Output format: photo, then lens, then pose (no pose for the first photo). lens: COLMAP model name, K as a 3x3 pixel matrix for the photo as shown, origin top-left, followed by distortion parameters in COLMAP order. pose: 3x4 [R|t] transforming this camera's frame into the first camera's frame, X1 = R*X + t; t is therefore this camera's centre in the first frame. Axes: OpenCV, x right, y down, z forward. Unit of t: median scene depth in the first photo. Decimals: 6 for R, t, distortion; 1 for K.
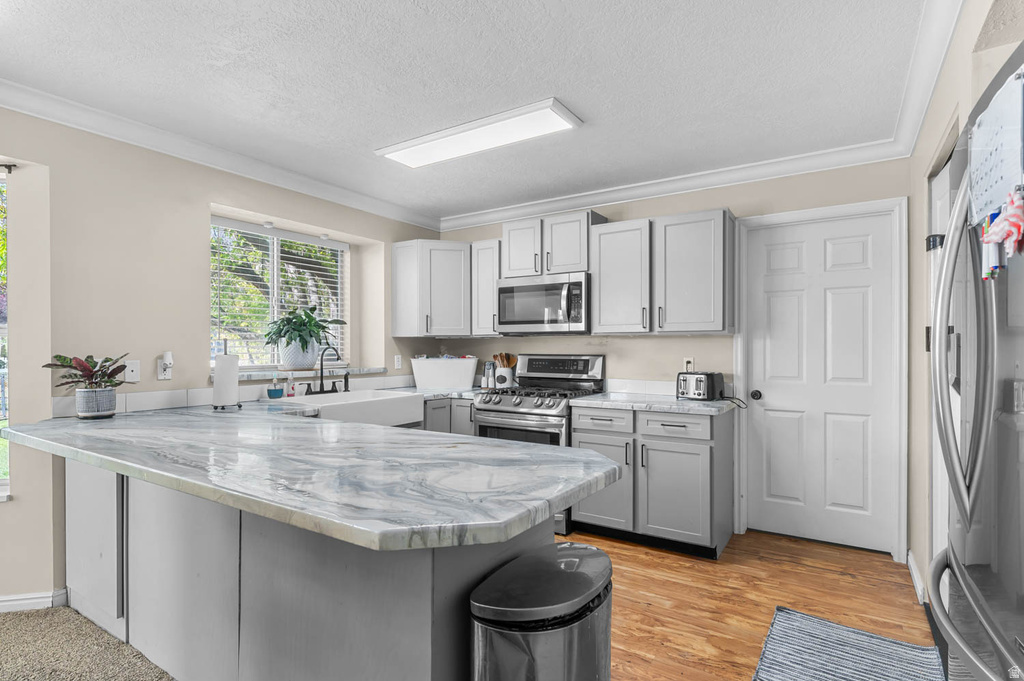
lens RADIAL K [[507.6, 0, 513.7], [0, 507.6, 346.8], [0, 0, 1]] dist [0.003078, -0.000421]
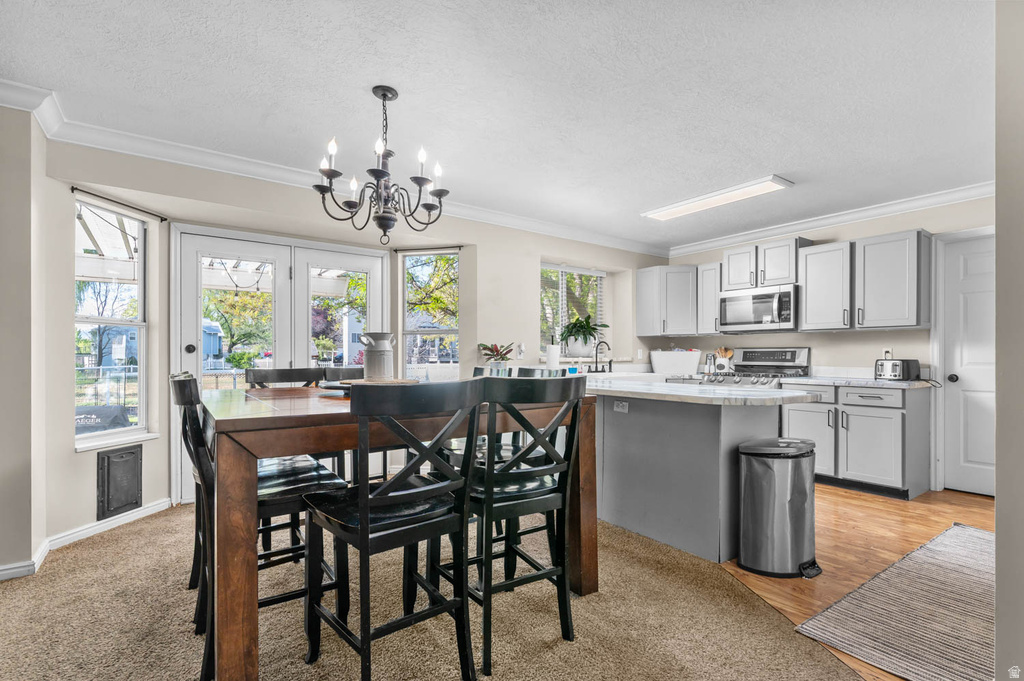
lens RADIAL K [[485.2, 0, 517.6], [0, 485.2, 356.7], [0, 0, 1]] dist [0.005232, -0.001779]
pose [[0.935206, 0.002789, -0.354093, -0.083533], [-0.002135, 0.999995, 0.002238, 0.041425], [0.354098, -0.001337, 0.935207, -0.445690]]
